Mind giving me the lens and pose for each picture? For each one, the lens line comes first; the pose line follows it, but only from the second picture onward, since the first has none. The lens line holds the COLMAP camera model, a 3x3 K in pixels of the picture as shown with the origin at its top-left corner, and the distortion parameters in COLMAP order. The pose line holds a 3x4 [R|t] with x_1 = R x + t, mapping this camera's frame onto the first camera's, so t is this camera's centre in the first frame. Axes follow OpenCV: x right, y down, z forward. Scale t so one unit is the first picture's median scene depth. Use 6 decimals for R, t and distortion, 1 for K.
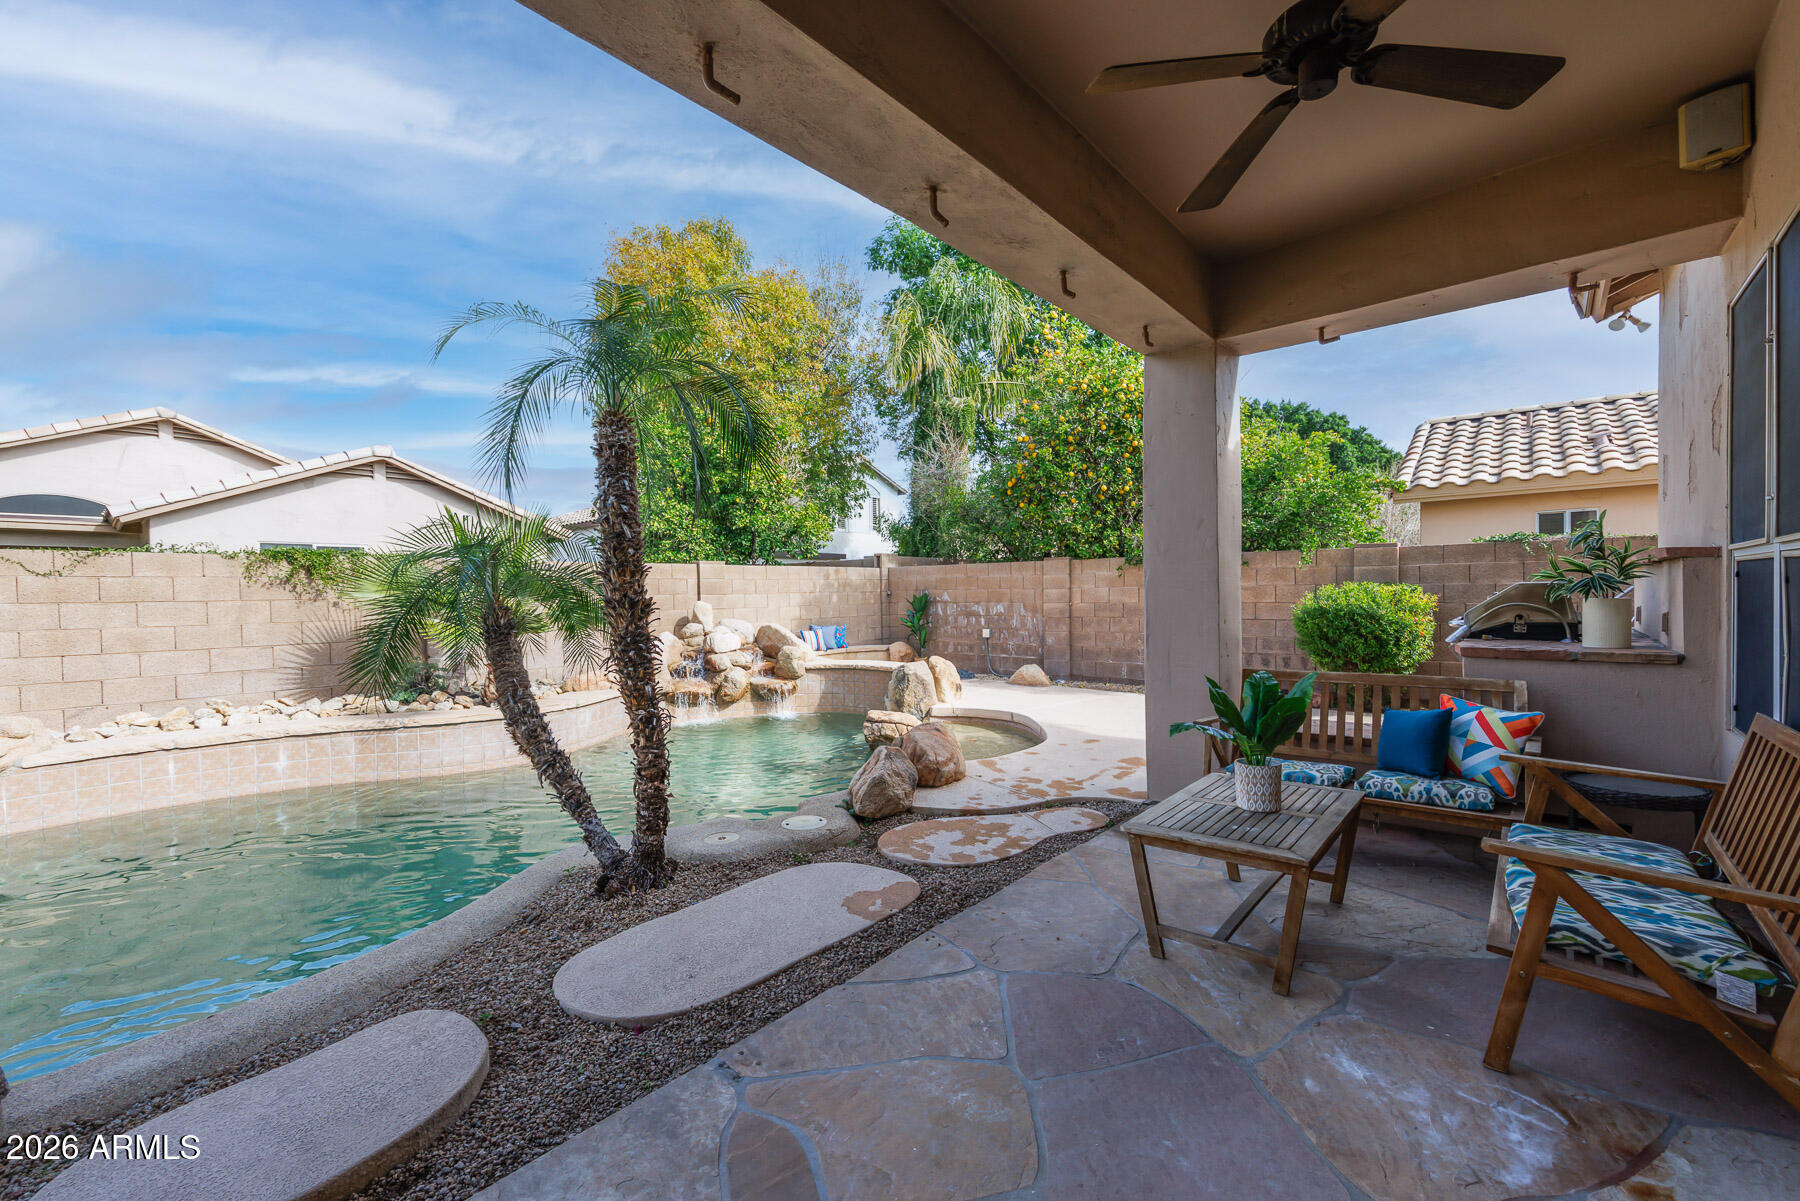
lens RADIAL K [[728.5, 0, 900.8], [0, 728.5, 604.2], [0, 0, 1]] dist [-0.001986, 0.001998]
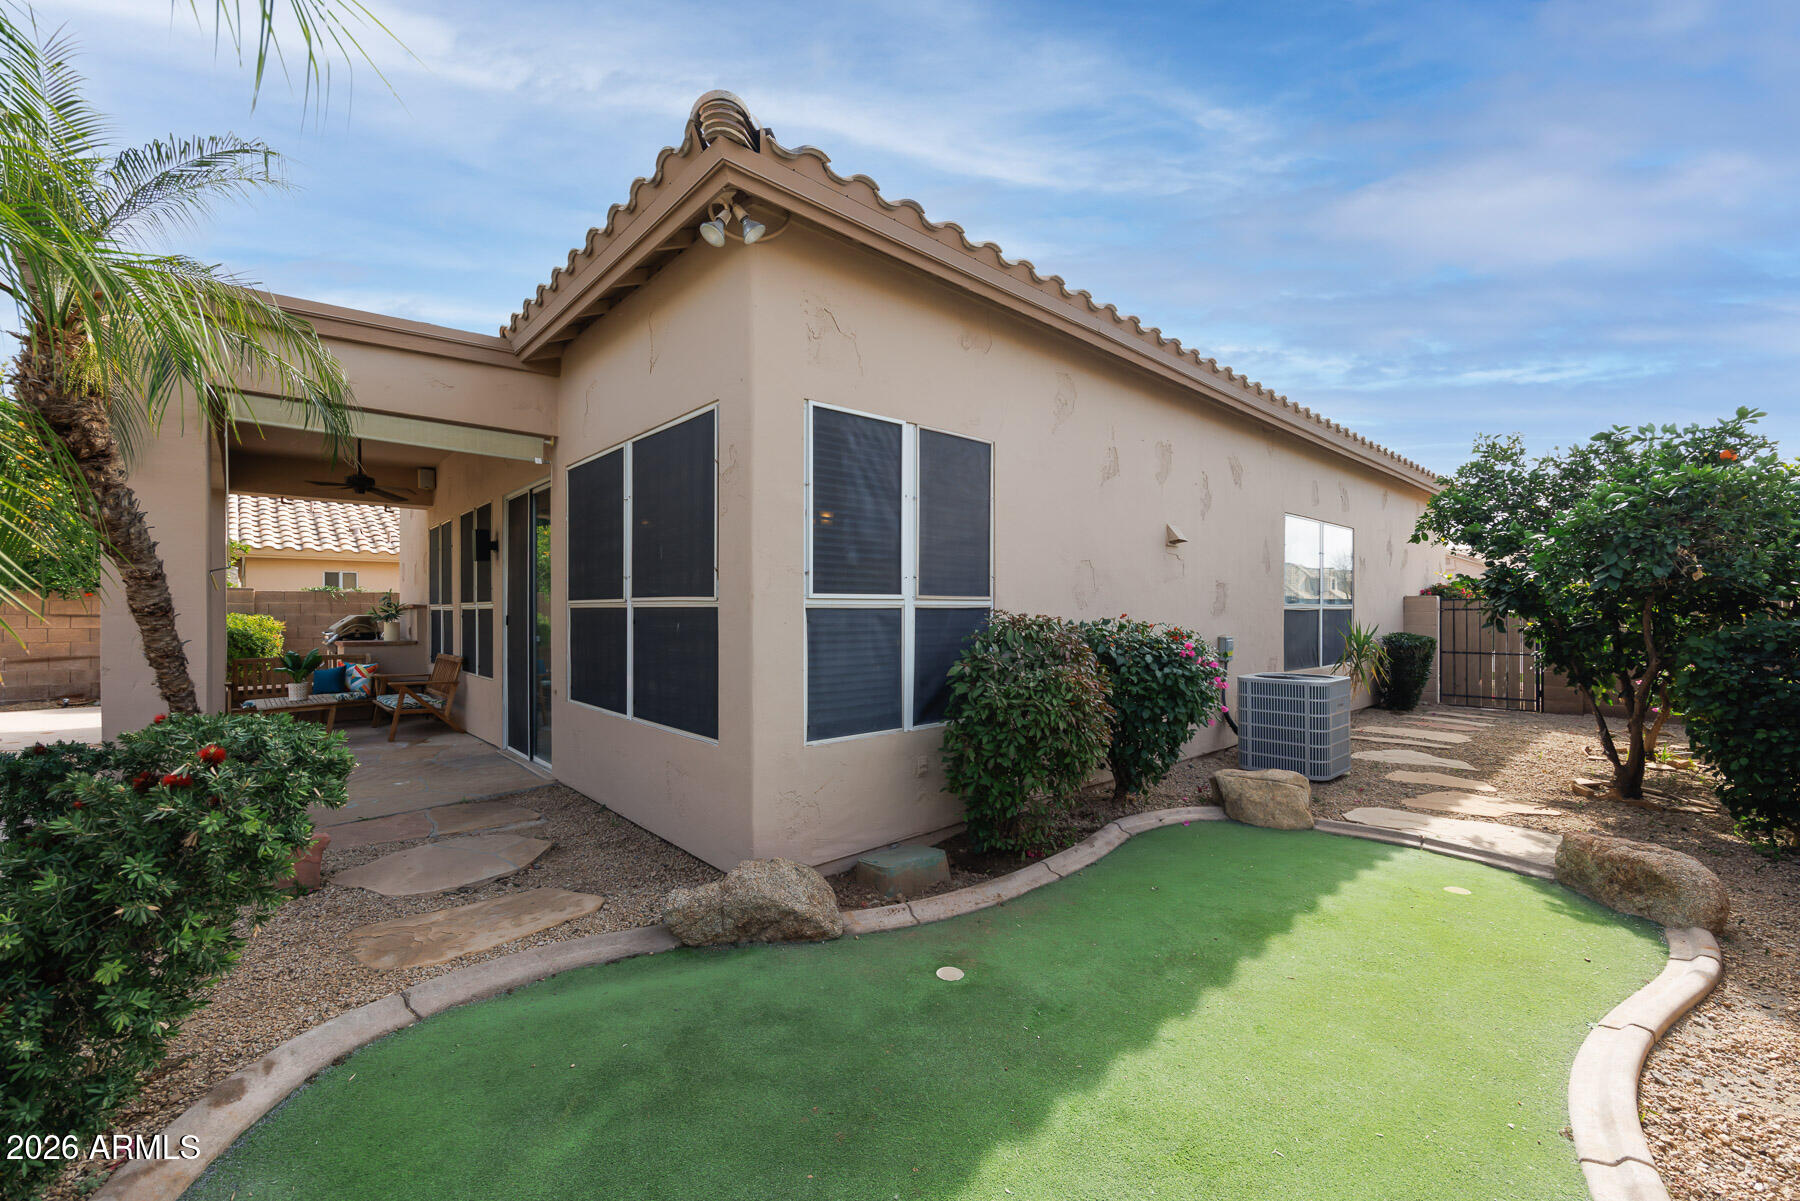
lens RADIAL K [[728.5, 0, 903.2], [0, 728.5, 614.3], [0, 0, 1]] dist [-0.001986, 0.001998]
pose [[0.115835, 0.011602, 0.993201, -0.835527], [0.015496, 0.999789, -0.013487, 0.016226], [-0.993148, 0.016953, 0.115630, -0.666378]]
